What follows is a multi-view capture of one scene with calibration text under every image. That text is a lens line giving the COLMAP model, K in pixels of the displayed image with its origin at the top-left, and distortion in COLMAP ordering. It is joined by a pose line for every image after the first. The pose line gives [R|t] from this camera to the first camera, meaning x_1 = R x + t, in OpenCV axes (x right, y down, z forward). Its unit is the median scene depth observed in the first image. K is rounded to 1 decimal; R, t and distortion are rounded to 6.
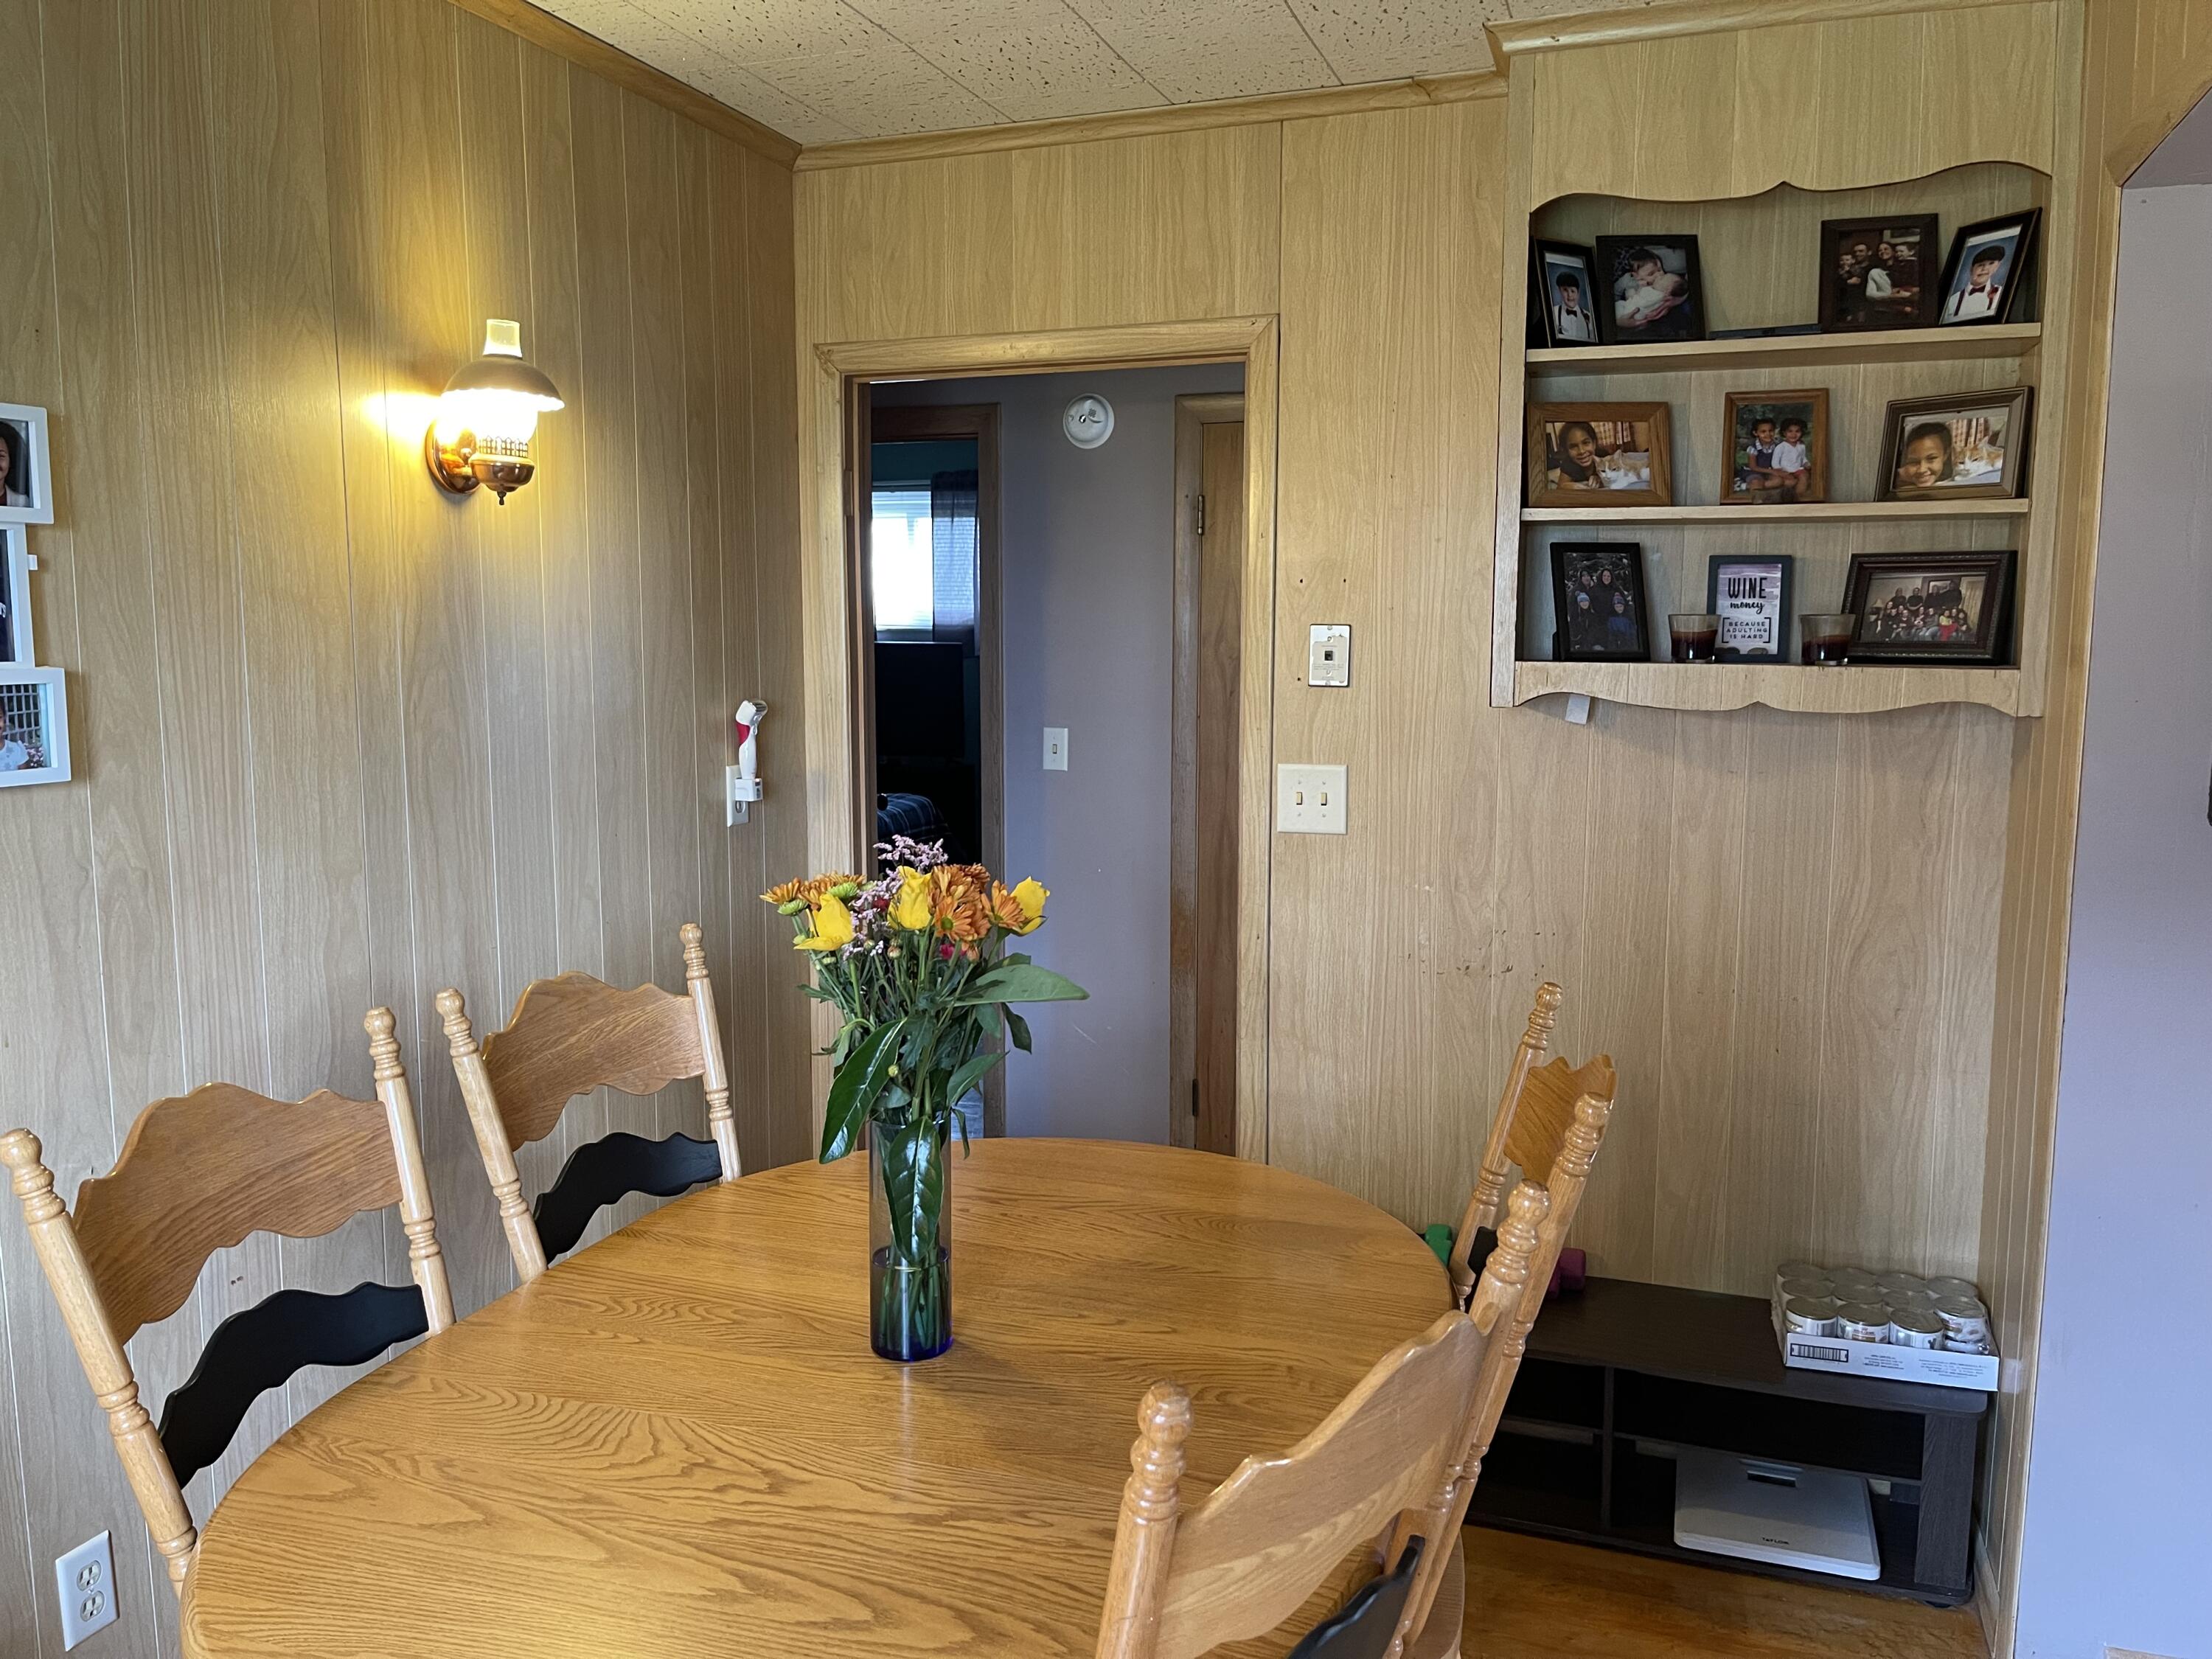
lens RADIAL K [[1687.0, 0, 1105.2], [0, 1687.0, 830.7], [0, 0, 1]] dist [0.012710, 0.001897]
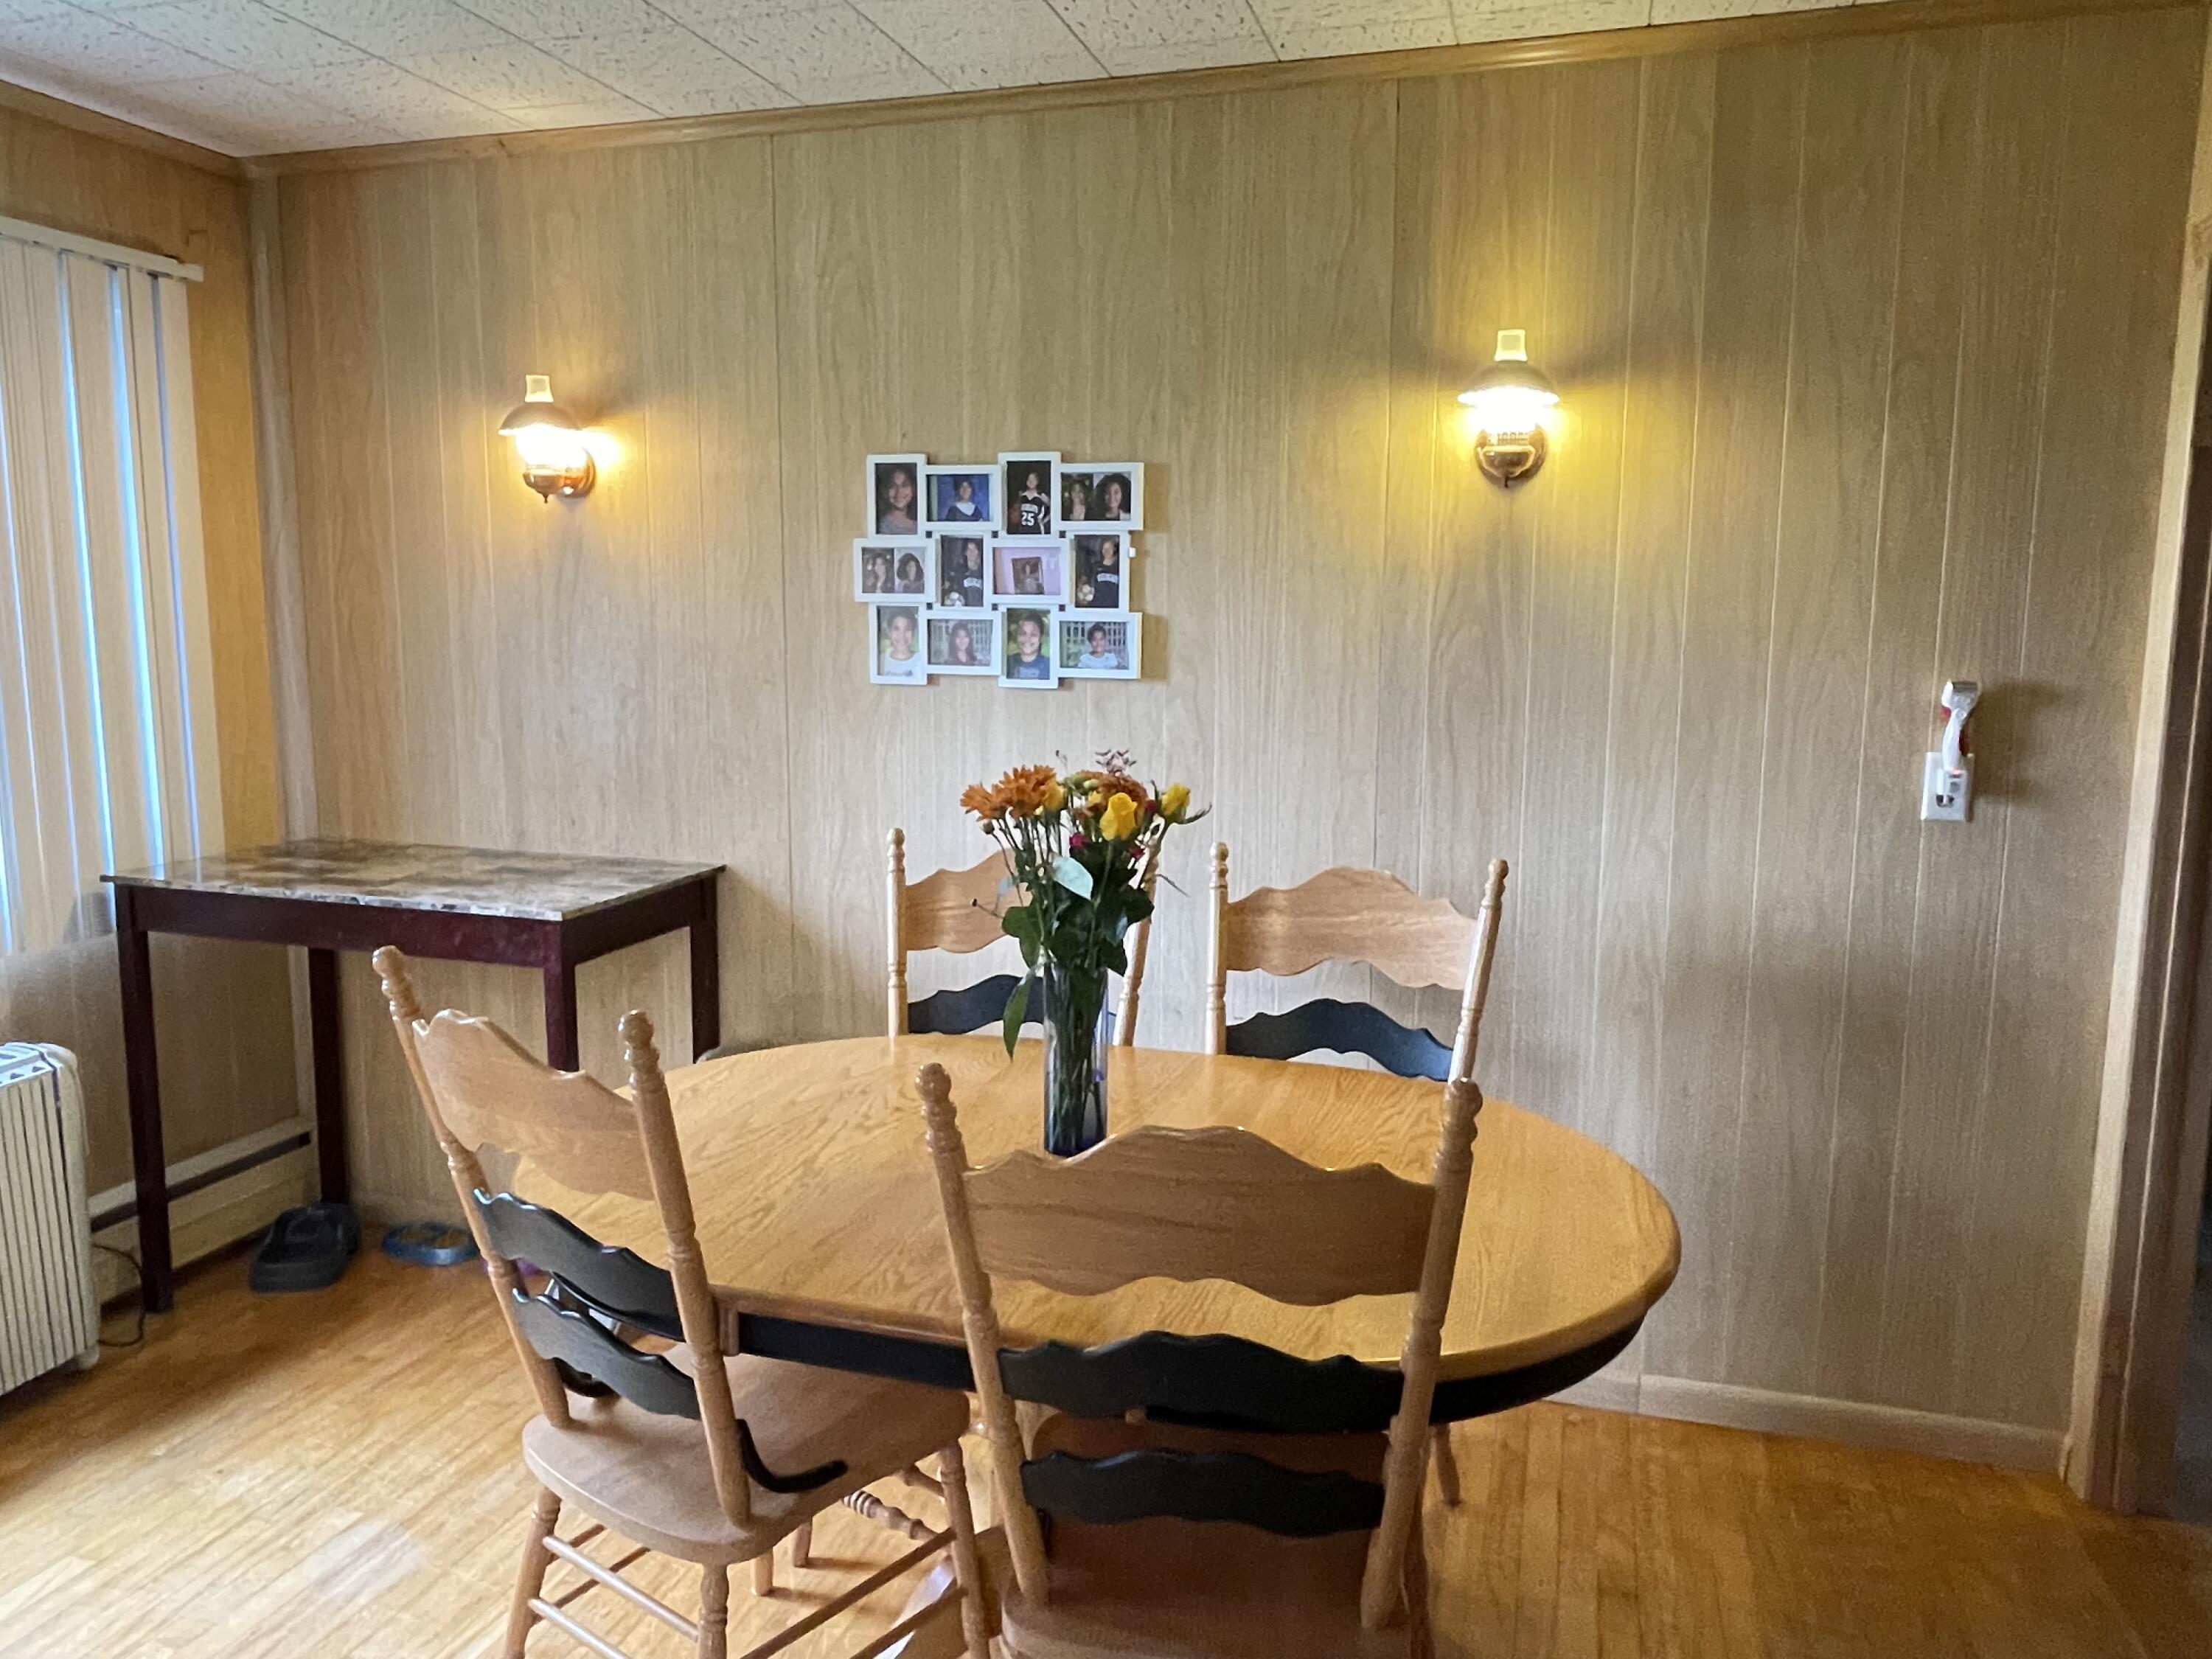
lens RADIAL K [[1548.2, 0, 1103.0], [0, 1548.2, 828.2], [0, 0, 1]] dist [0.001072, 0.000429]
pose [[0.040818, 0.140225, -0.989278, 0.805048], [-0.130328, 0.982391, 0.133872, -0.071820], [0.990630, 0.123466, 0.058374, 0.741924]]
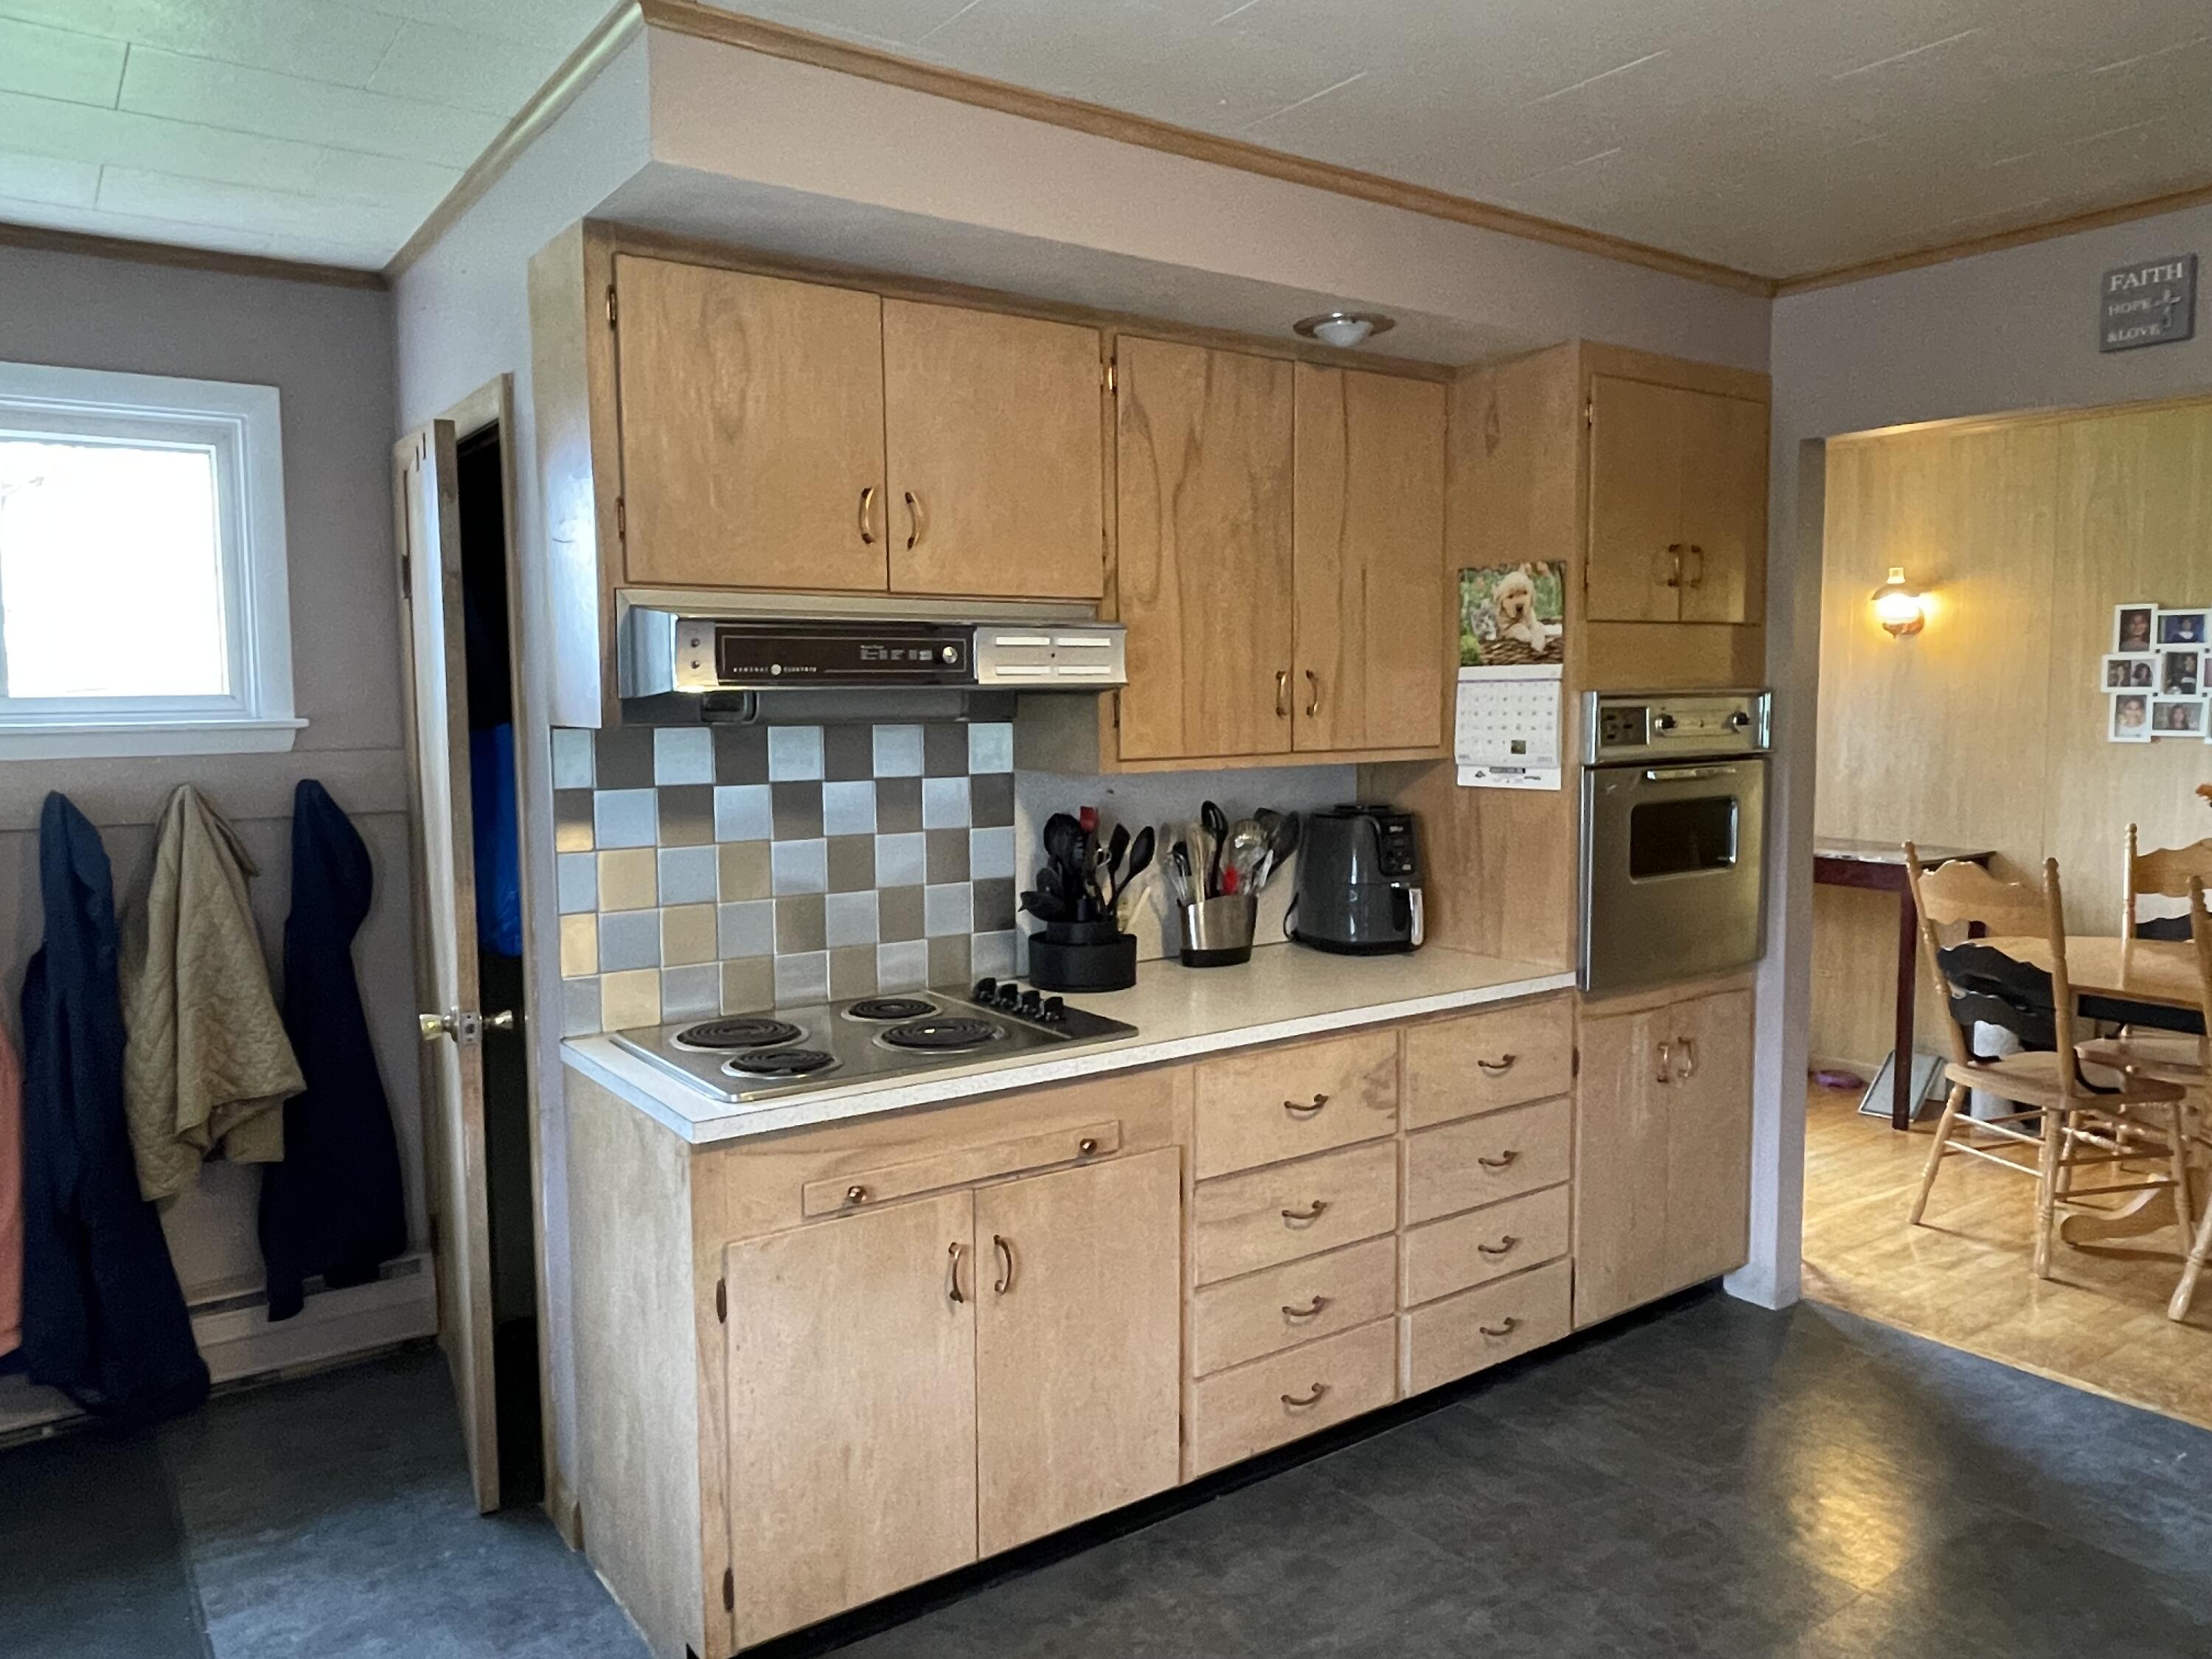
lens RADIAL K [[1556.7, 0, 1109.3], [0, 1556.7, 832.4], [0, 0, 1]] dist [0.000822, -0.000397]
pose [[-0.570597, 0.081569, -0.817169, 2.161836], [-0.091344, 0.982577, 0.161862, -0.092264], [0.816134, 0.167001, -0.553205, 0.689203]]
